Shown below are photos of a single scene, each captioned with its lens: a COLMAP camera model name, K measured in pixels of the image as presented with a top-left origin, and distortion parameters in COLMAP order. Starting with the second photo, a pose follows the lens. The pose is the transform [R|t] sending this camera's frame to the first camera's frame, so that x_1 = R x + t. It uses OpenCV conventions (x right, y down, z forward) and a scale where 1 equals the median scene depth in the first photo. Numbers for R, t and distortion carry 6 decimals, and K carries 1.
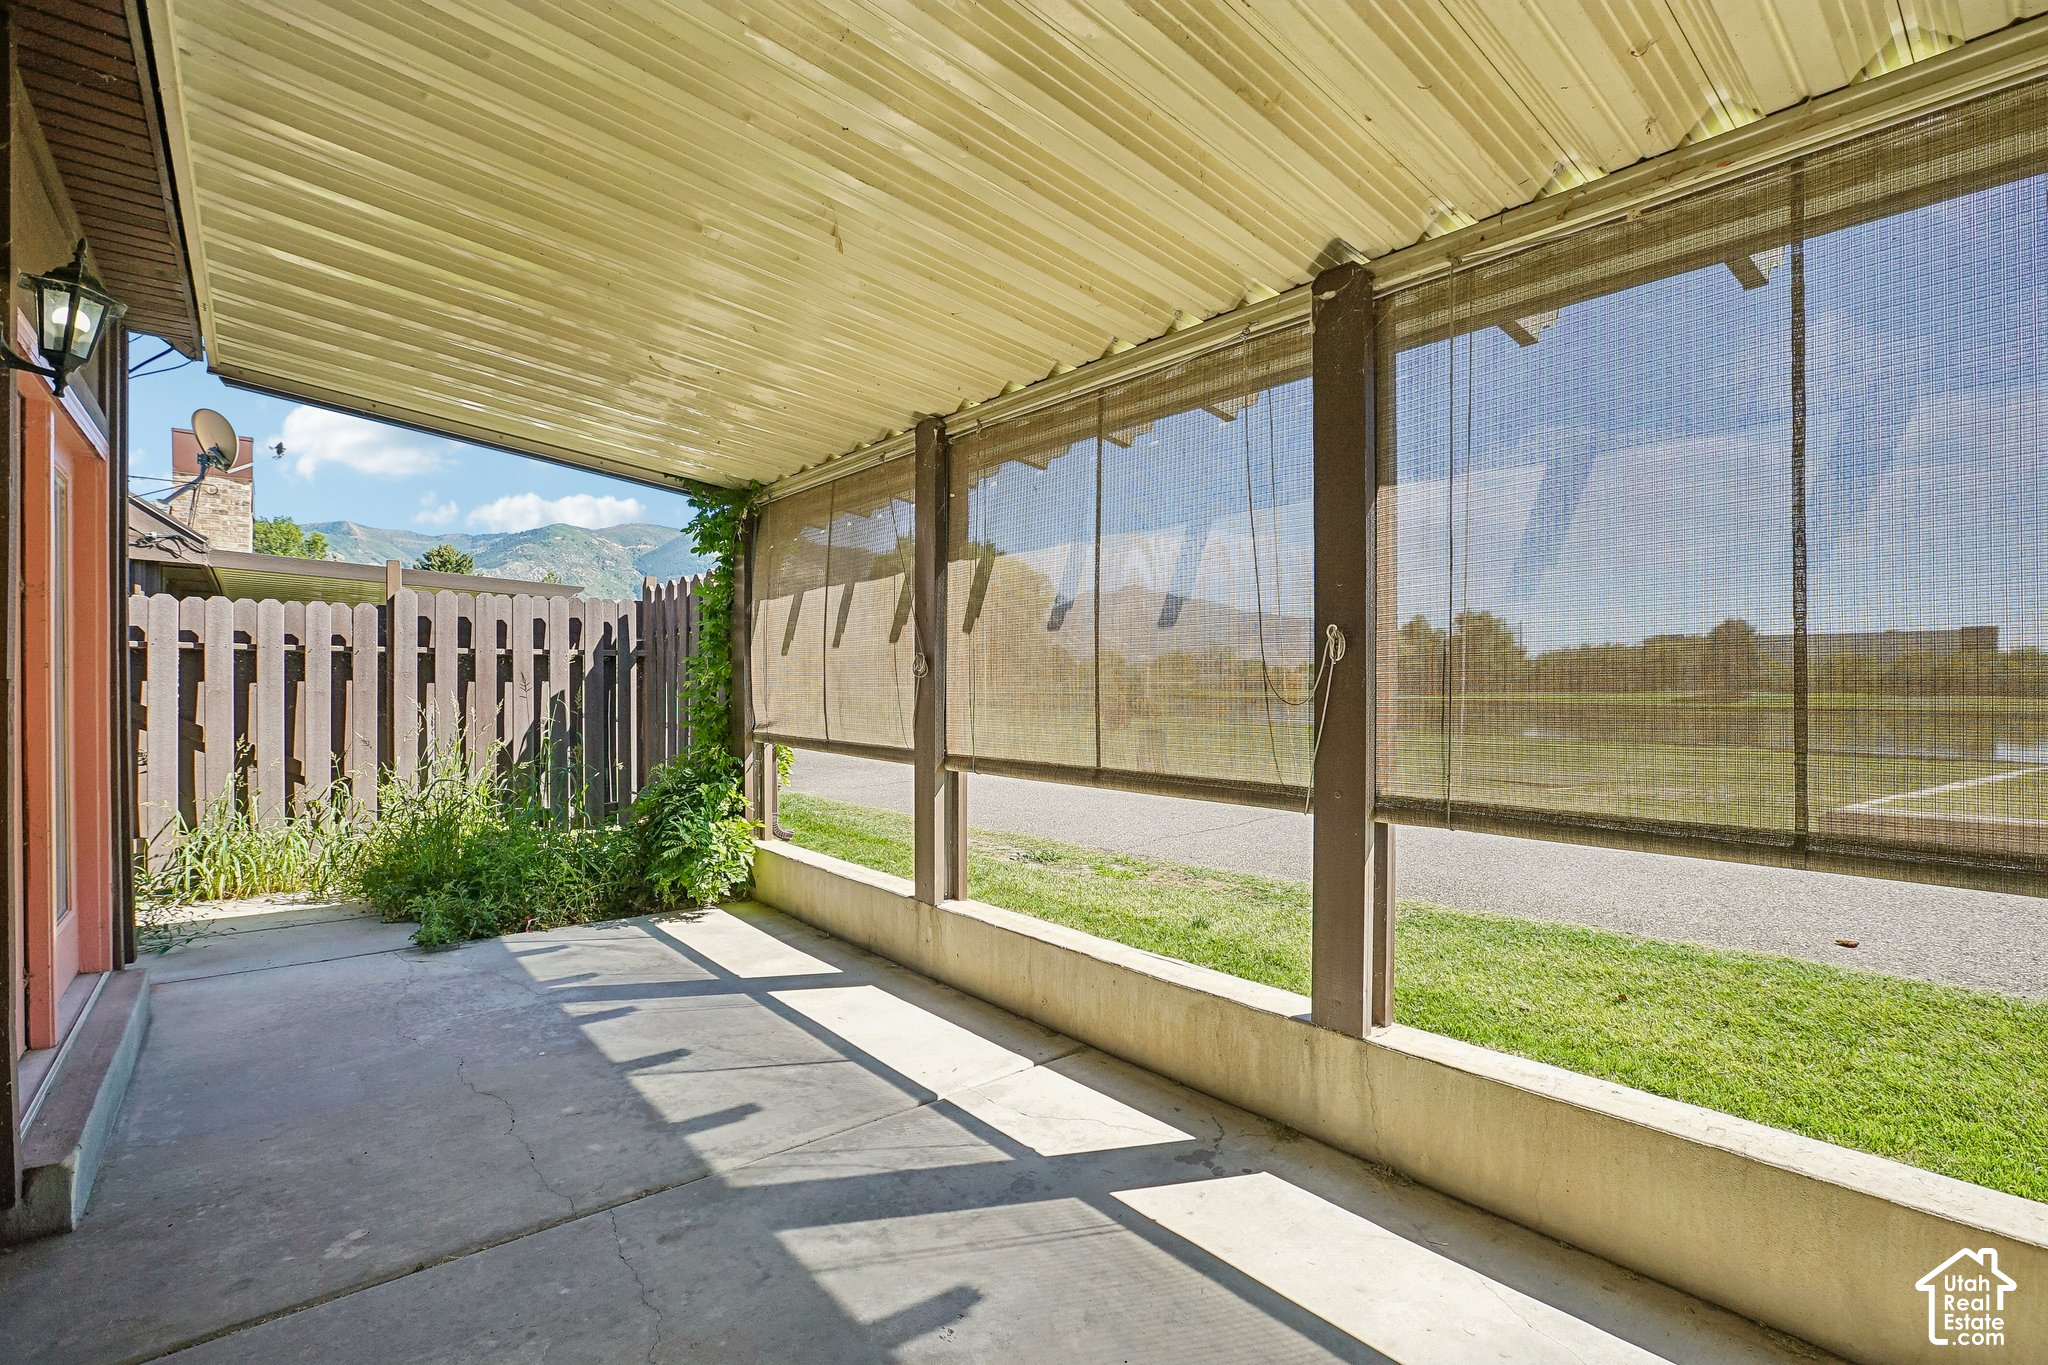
lens RADIAL K [[954.0, 0, 1045.9], [0, 954.0, 686.4], [0, 0, 1]] dist [-0.058745, 0.021476]
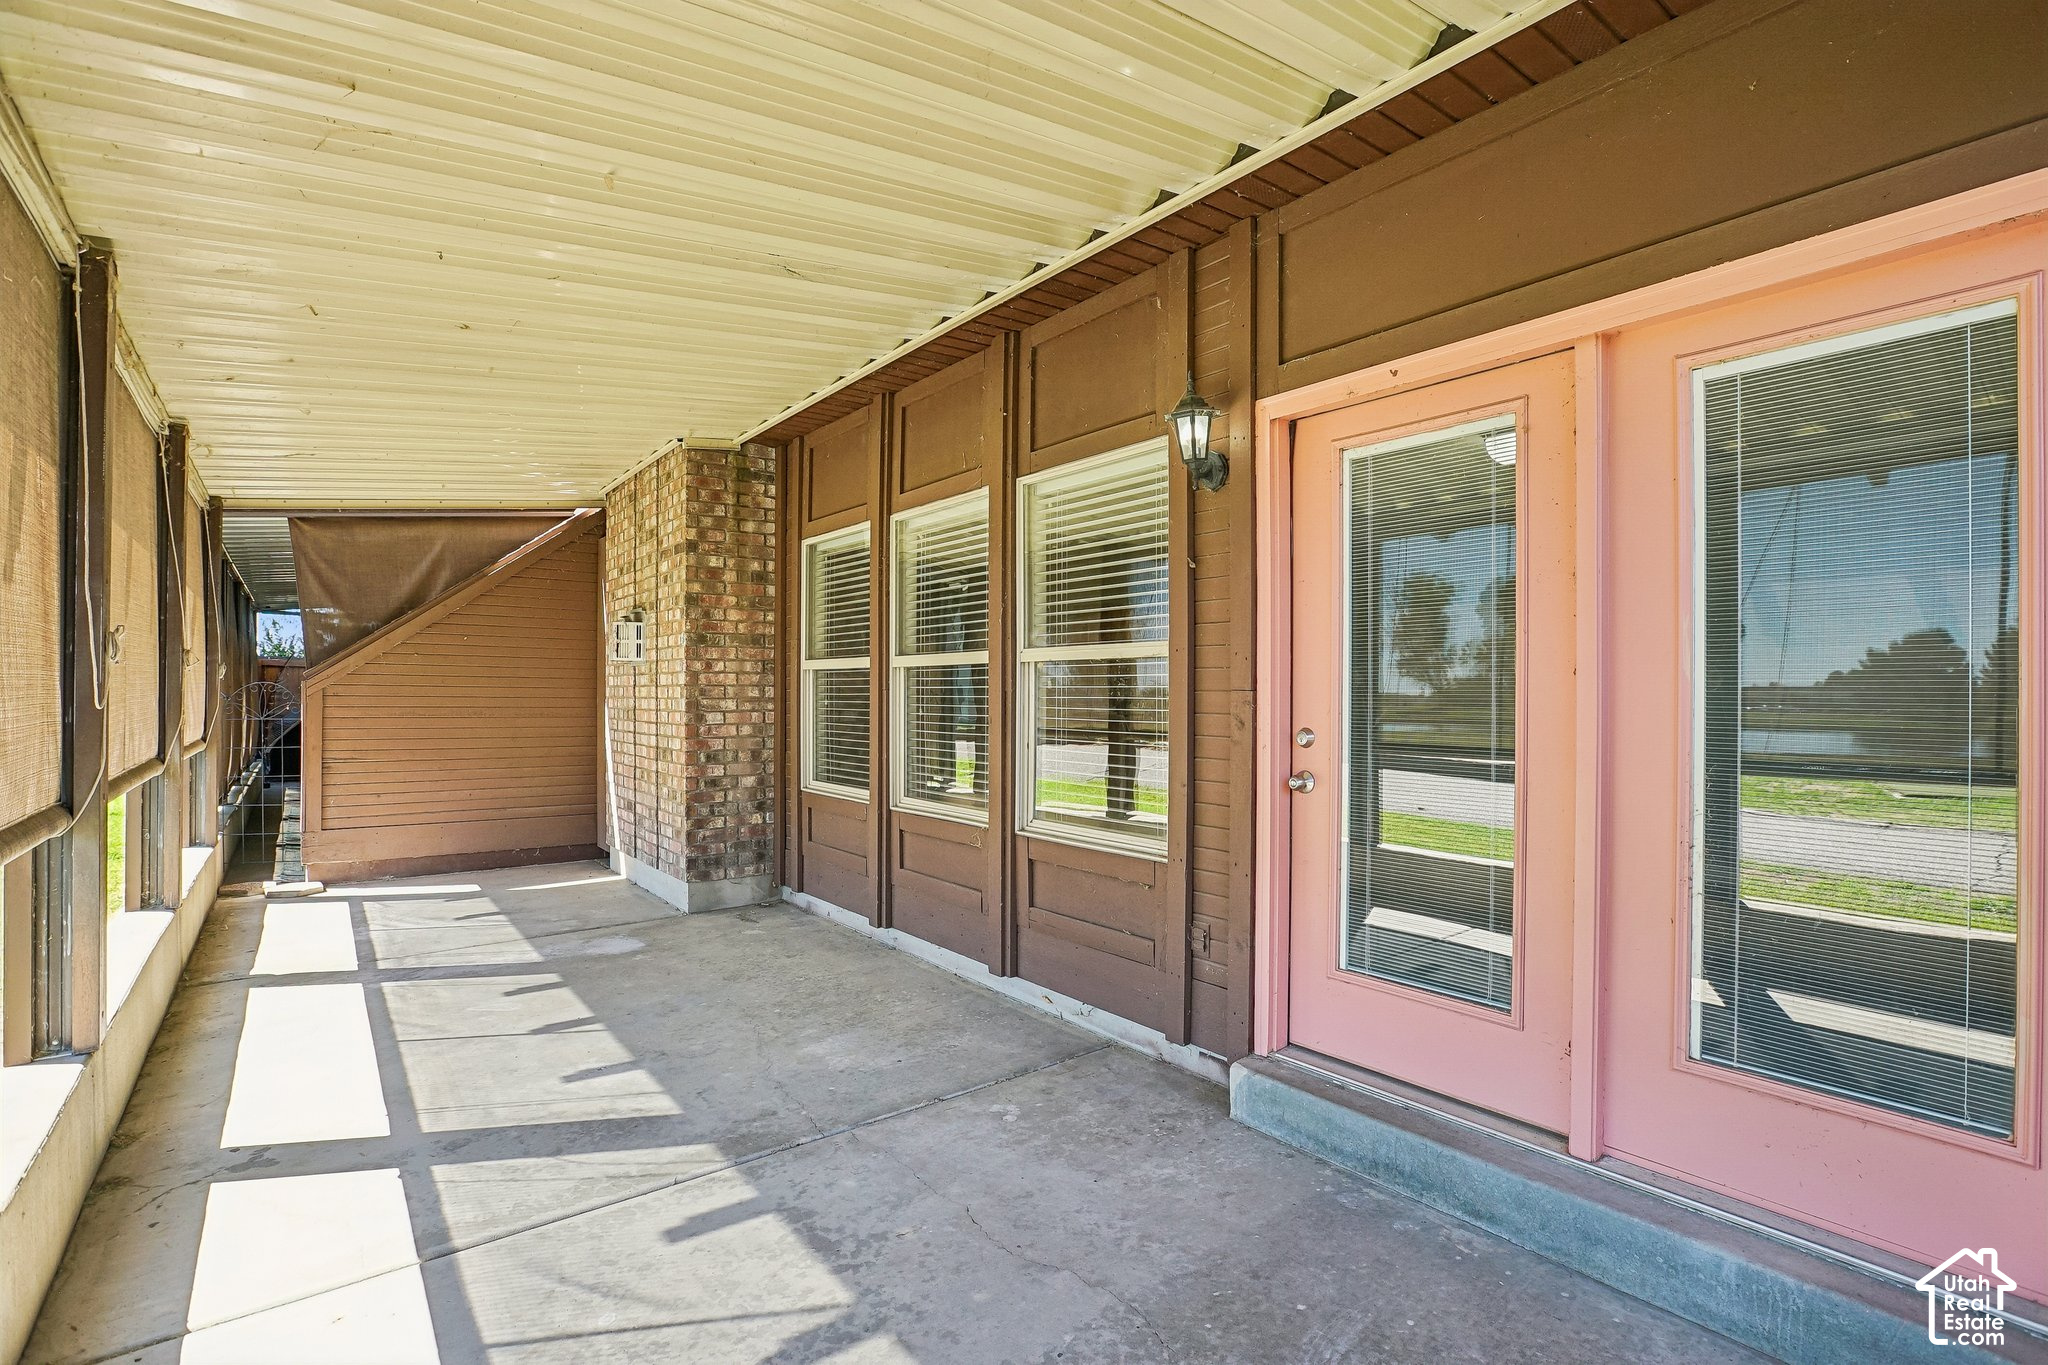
lens RADIAL K [[954.0, 0, 1045.9], [0, 954.0, 686.4], [0, 0, 1]] dist [-0.058745, 0.021476]
pose [[-0.999626, -0.005102, 0.026880, -0.738374], [-0.004961, 0.999974, 0.005295, -0.012455], [-0.026907, 0.005160, -0.999625, 2.054003]]
